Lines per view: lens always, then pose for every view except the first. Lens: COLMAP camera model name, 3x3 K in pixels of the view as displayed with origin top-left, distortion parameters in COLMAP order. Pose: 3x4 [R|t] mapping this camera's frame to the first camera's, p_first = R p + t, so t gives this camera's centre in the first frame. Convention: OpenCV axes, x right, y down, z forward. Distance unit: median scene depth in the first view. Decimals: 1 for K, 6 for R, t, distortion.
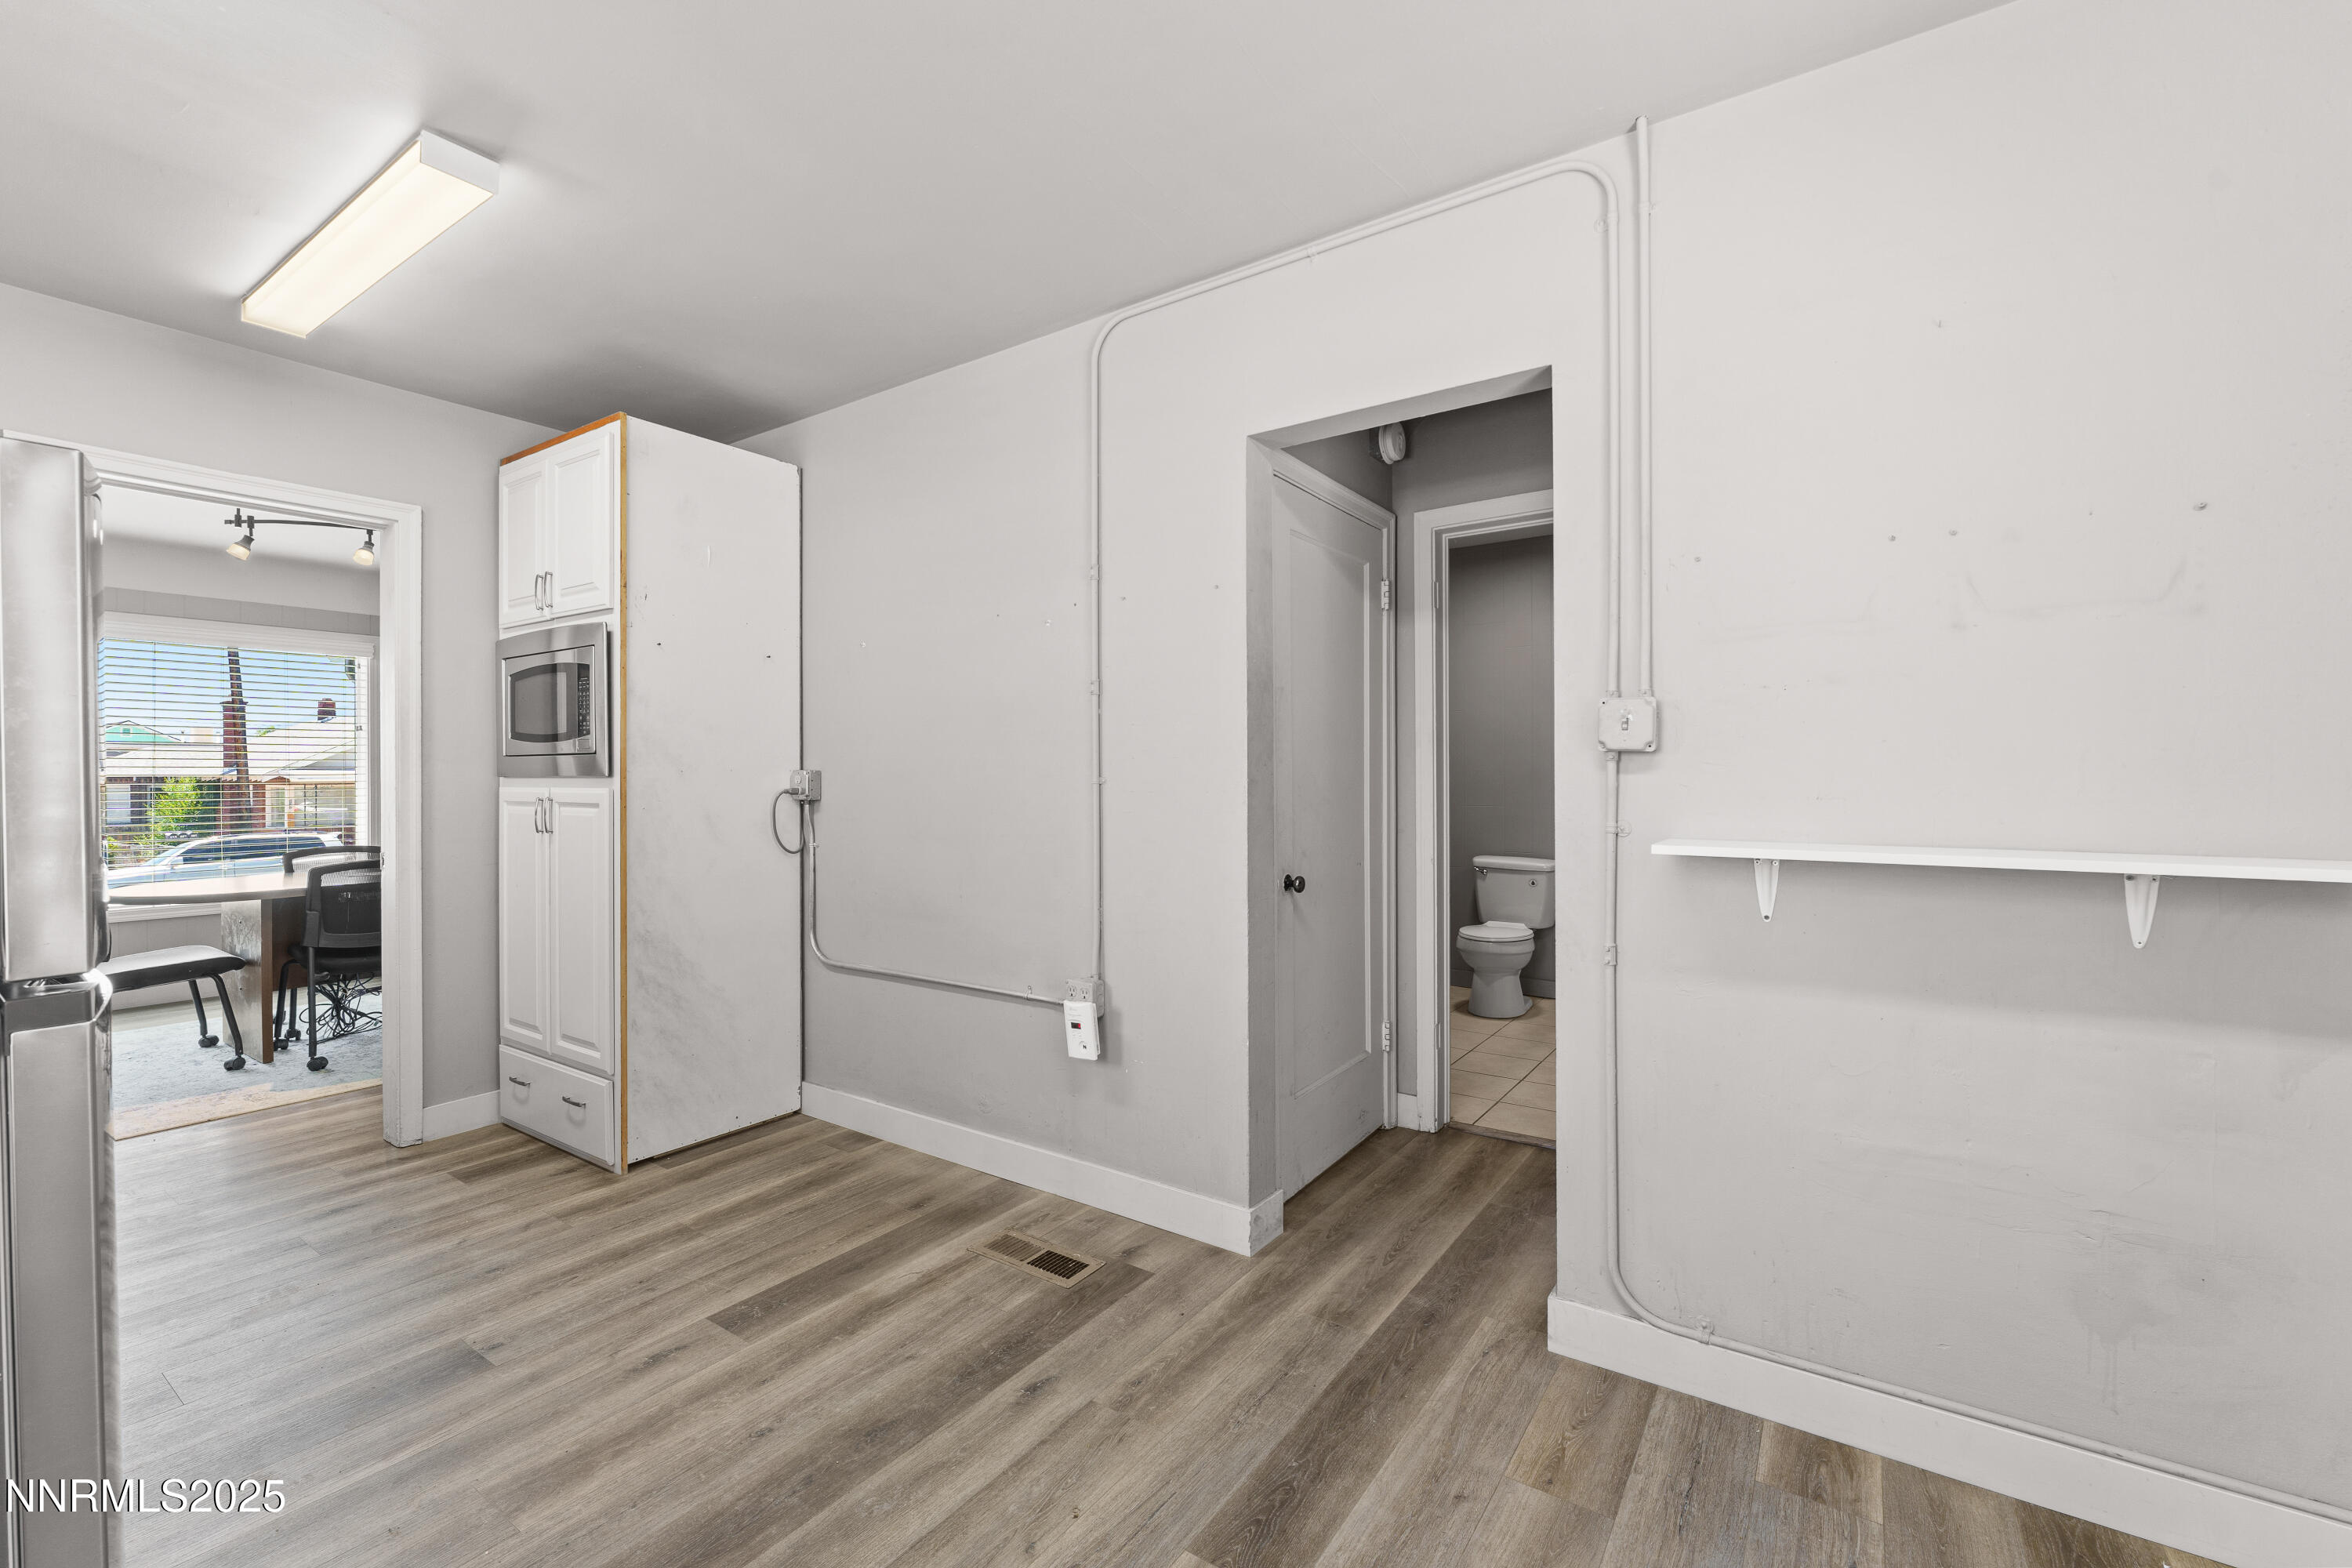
lens RADIAL K [[987.2, 0, 1178.3], [0, 987.2, 778.7], [0, 0, 1]] dist [-0.001305, -0.000535]
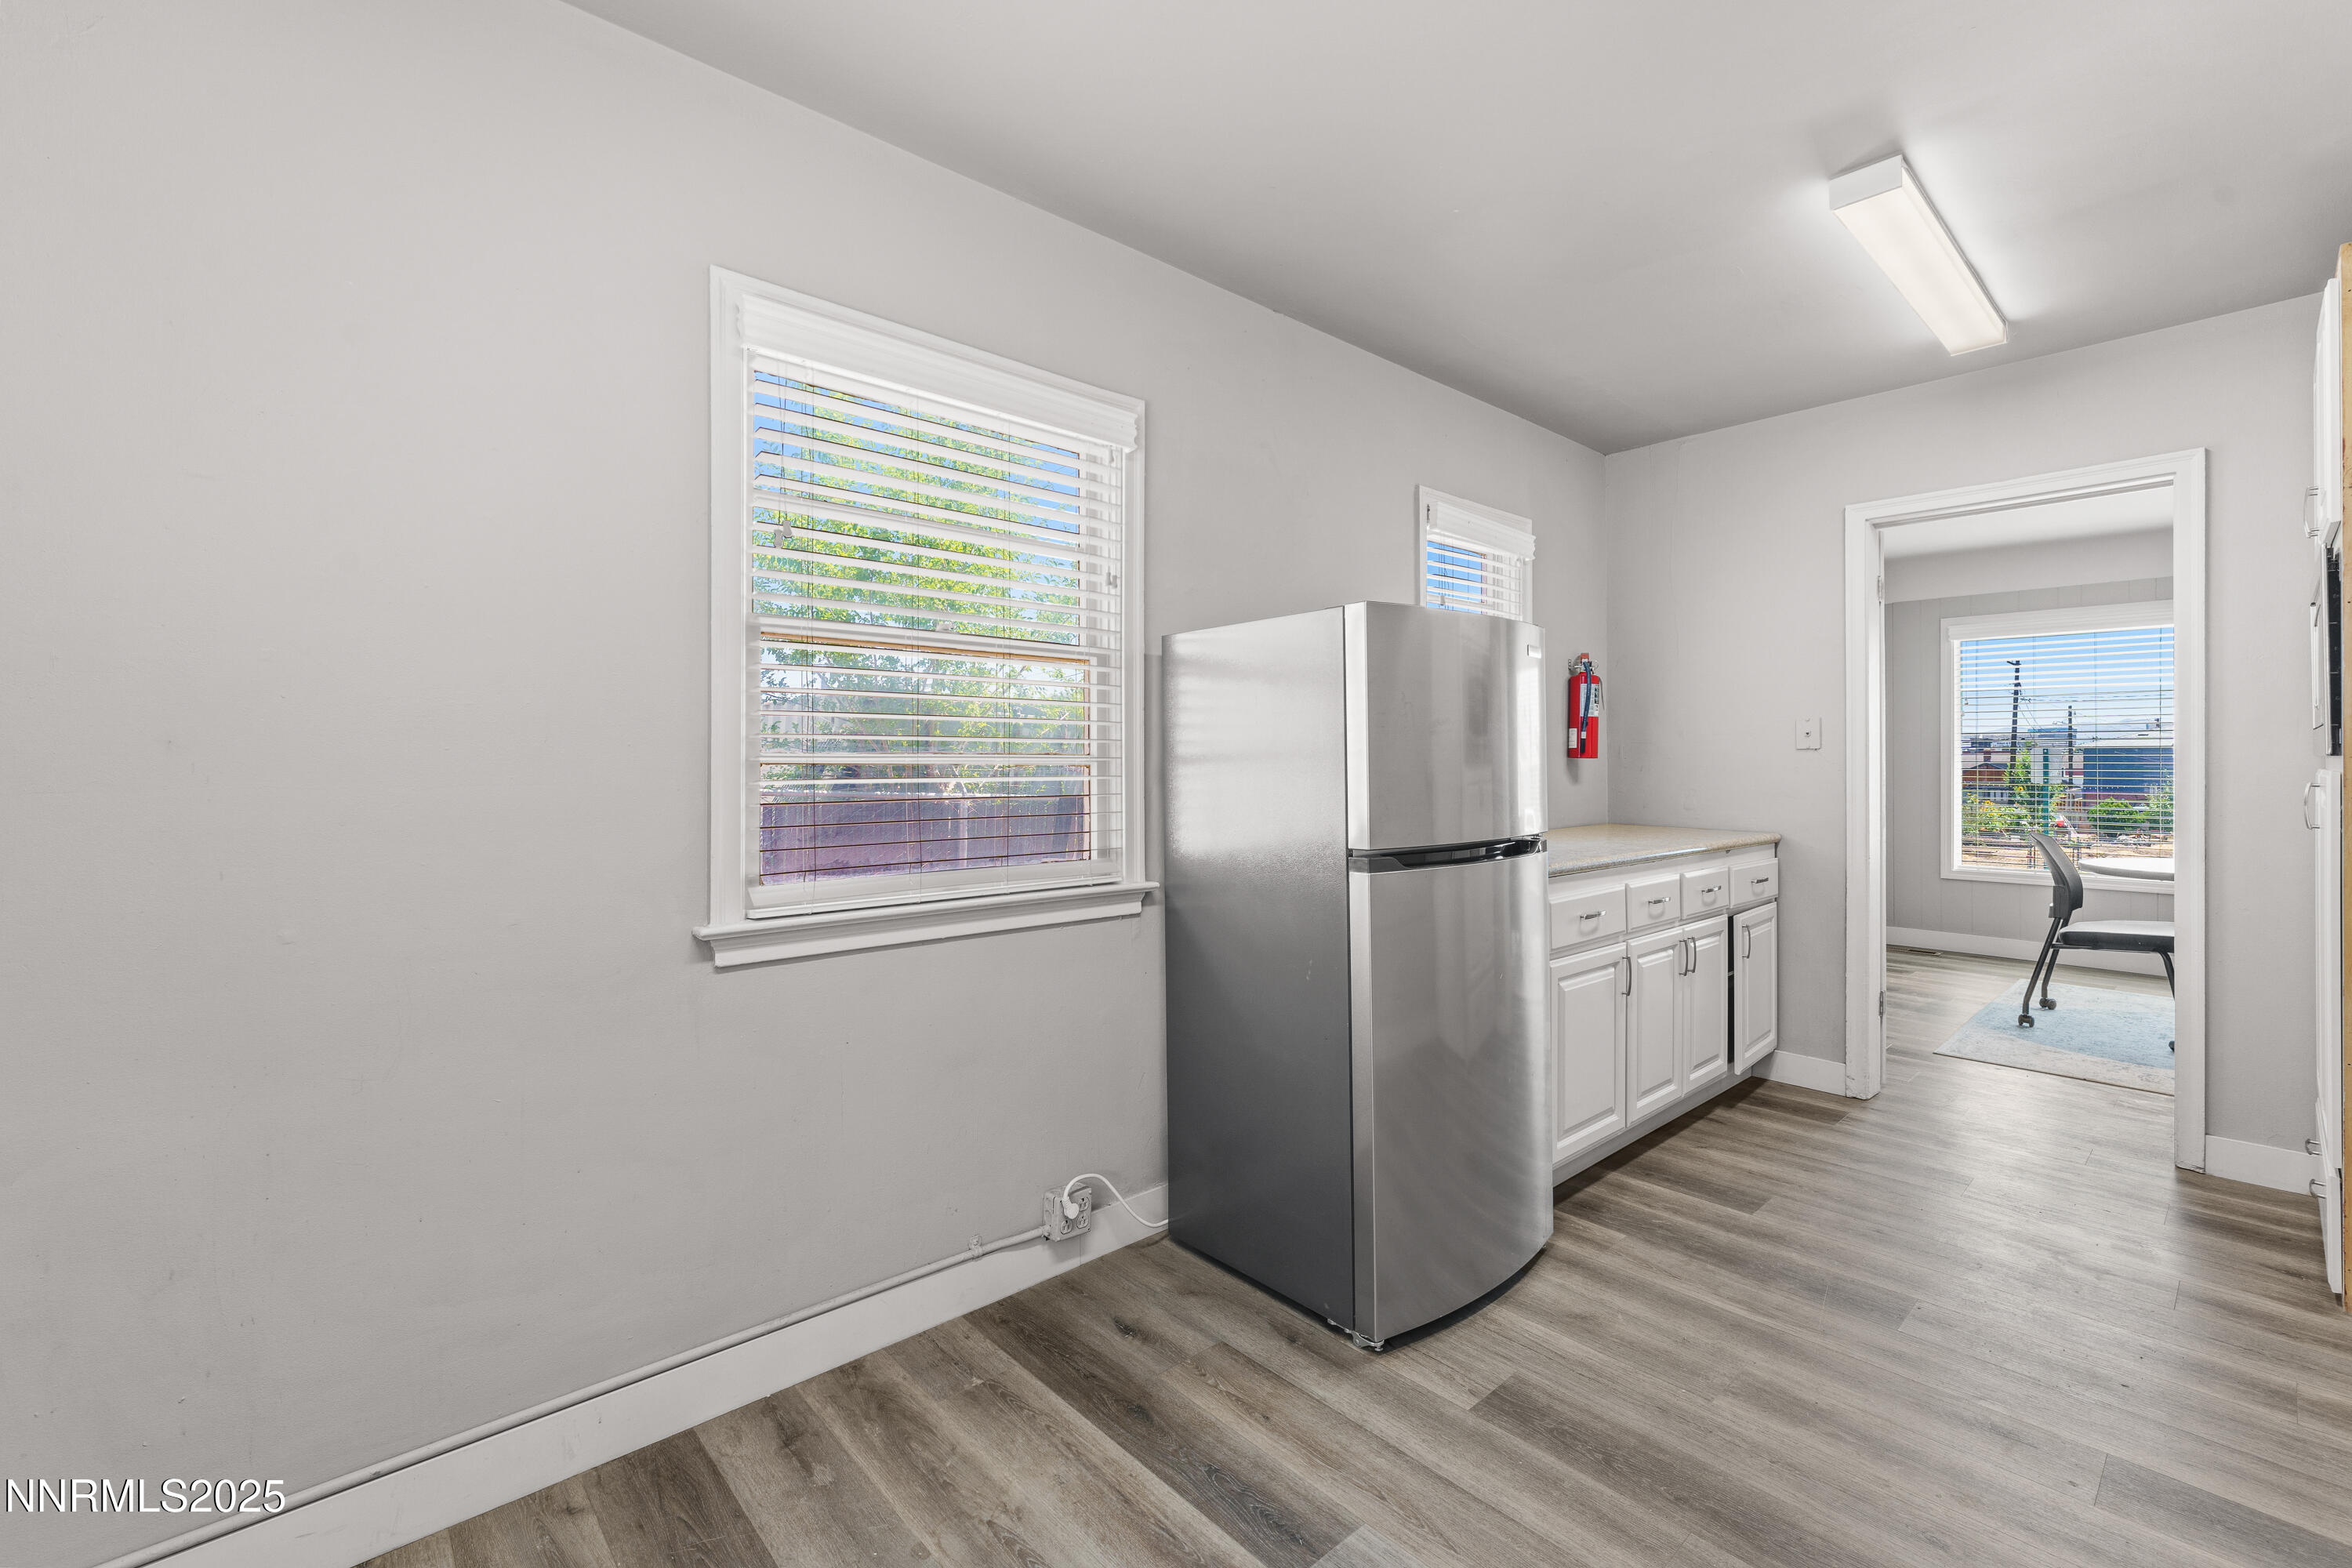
lens RADIAL K [[987.2, 0, 1178.3], [0, 987.2, 778.7], [0, 0, 1]] dist [-0.001305, -0.000535]
pose [[-0.234327, 0.020876, -0.971934, 0.409728], [0.002402, 0.999779, 0.020895, -0.003664], [0.972155, 0.002562, -0.234326, 0.440028]]
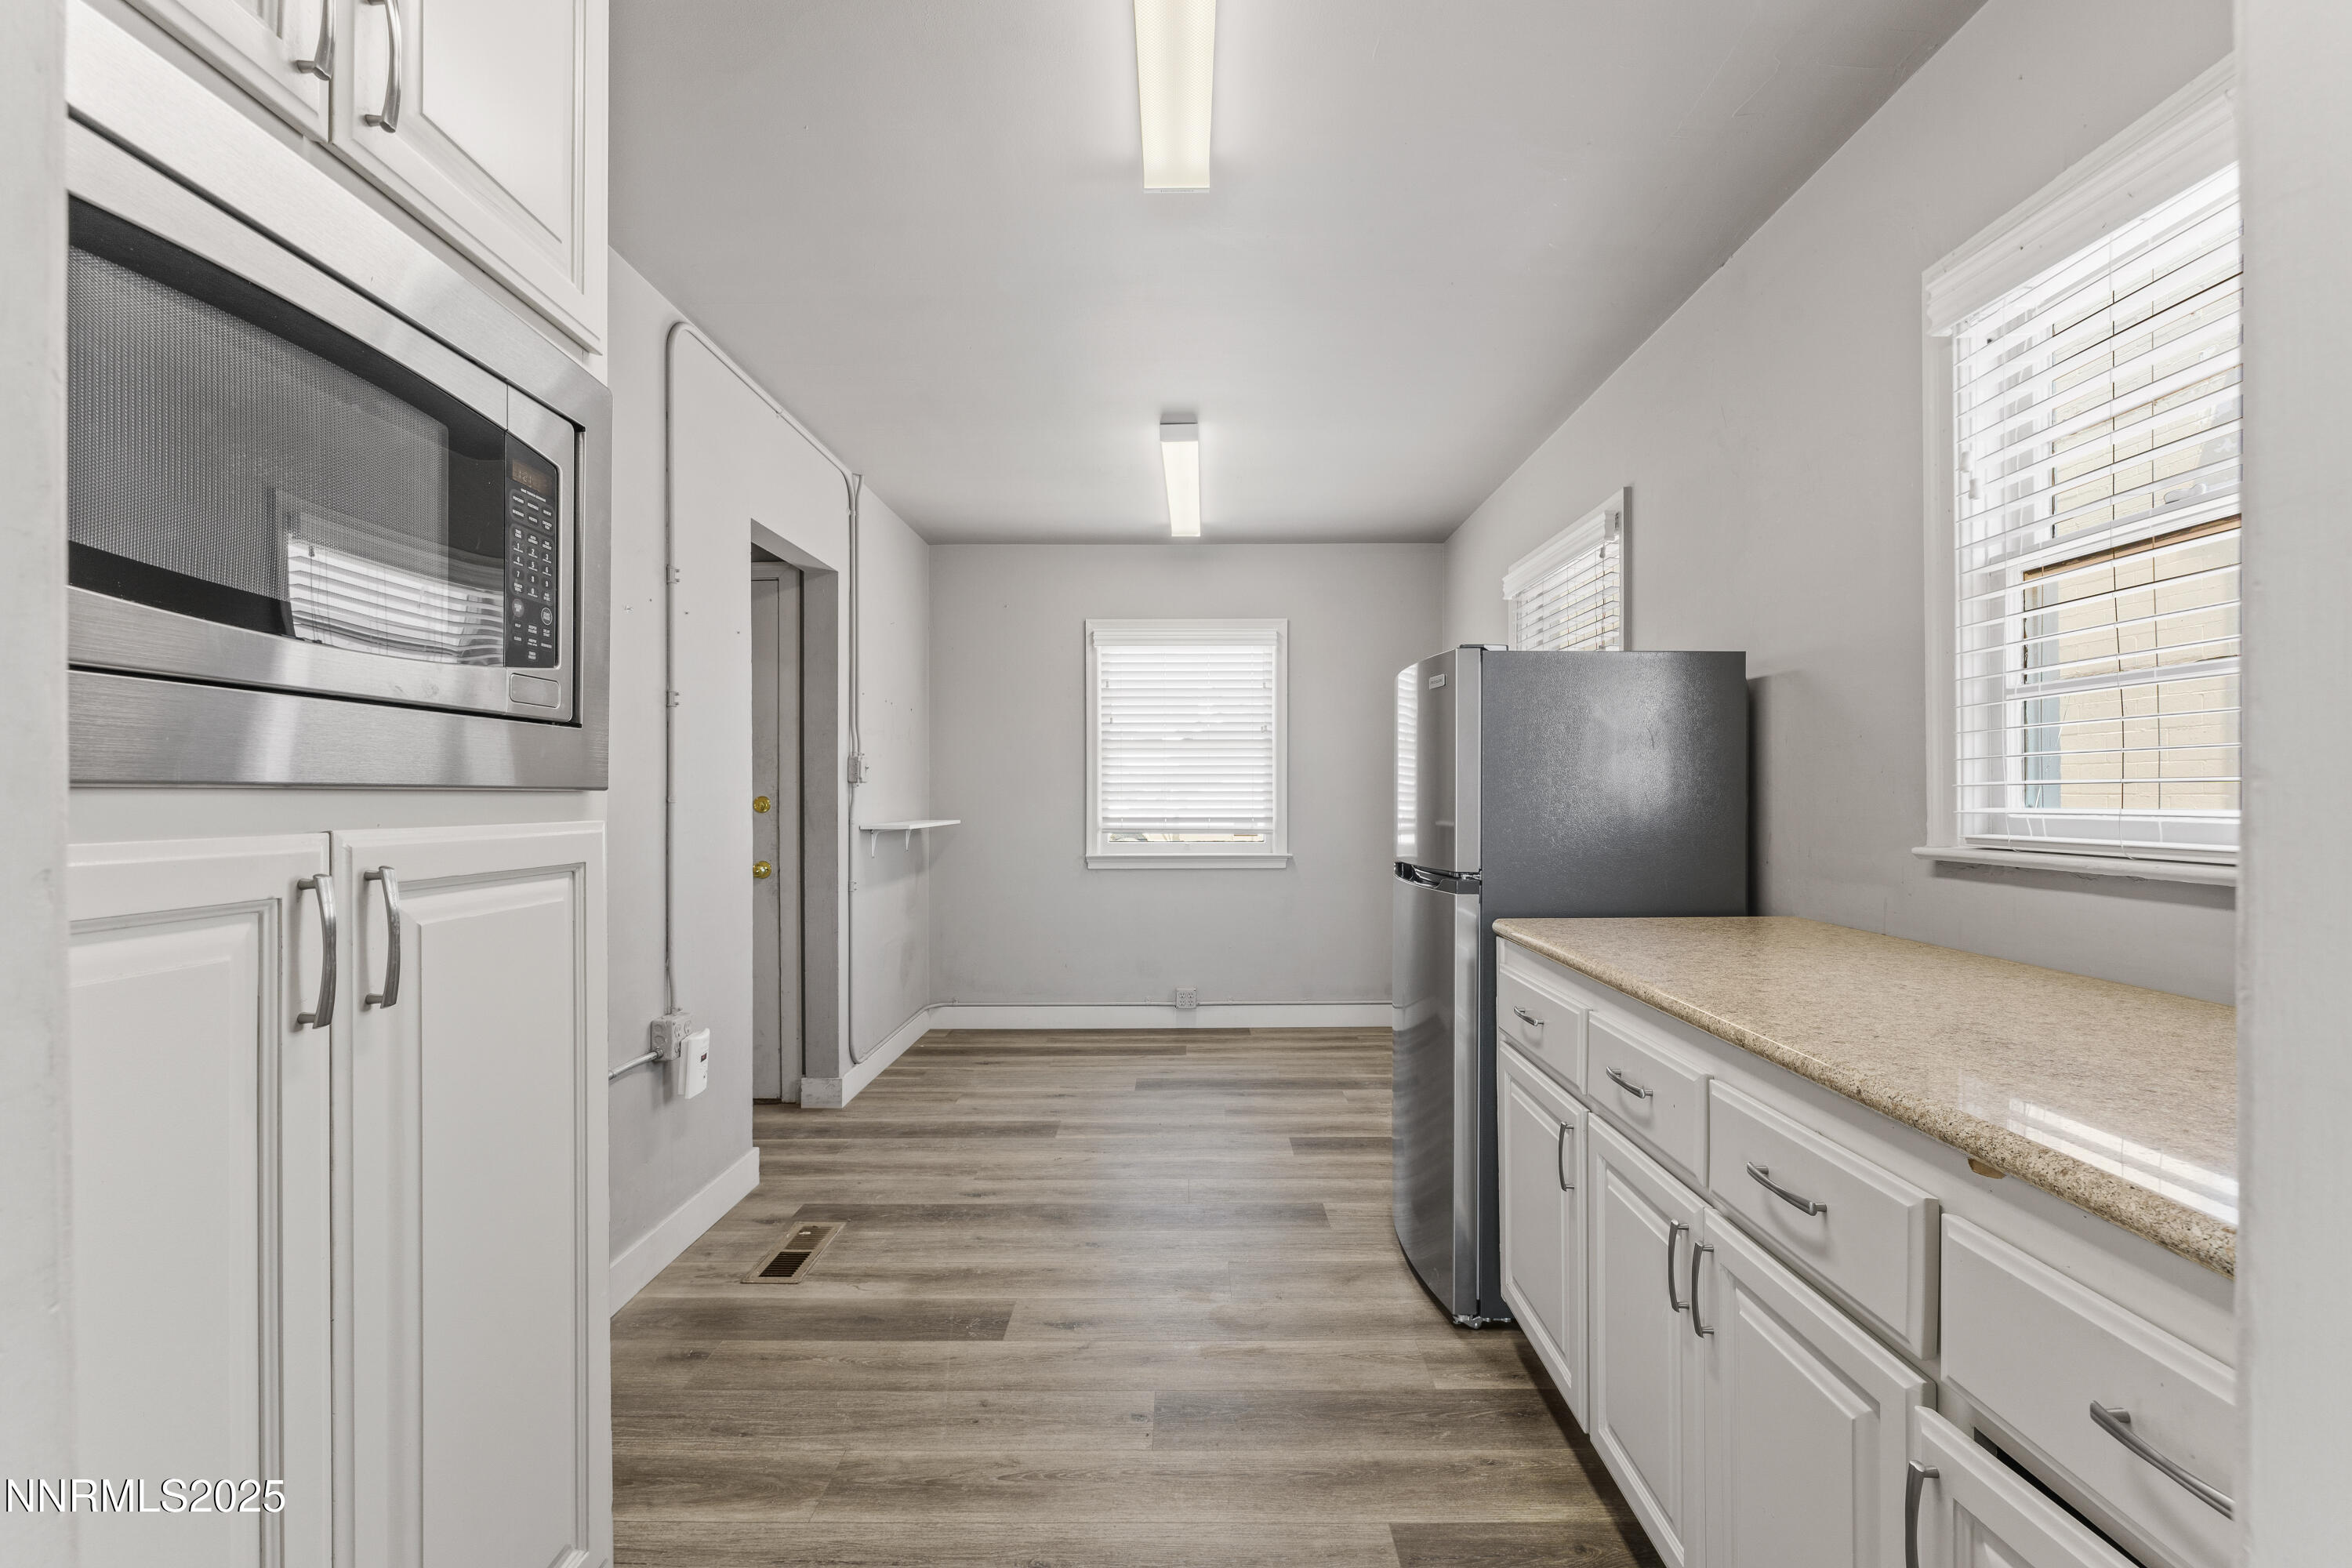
lens RADIAL K [[983.1, 0, 1182.5], [0, 983.1, 790.7], [0, 0, 1]] dist [-0.000614, -0.000267]
pose [[-0.567019, 0.009212, 0.823653, -1.315847], [0.006919, 0.999955, -0.006421, 0.002519], [-0.823676, 0.002058, -0.567057, 1.325602]]
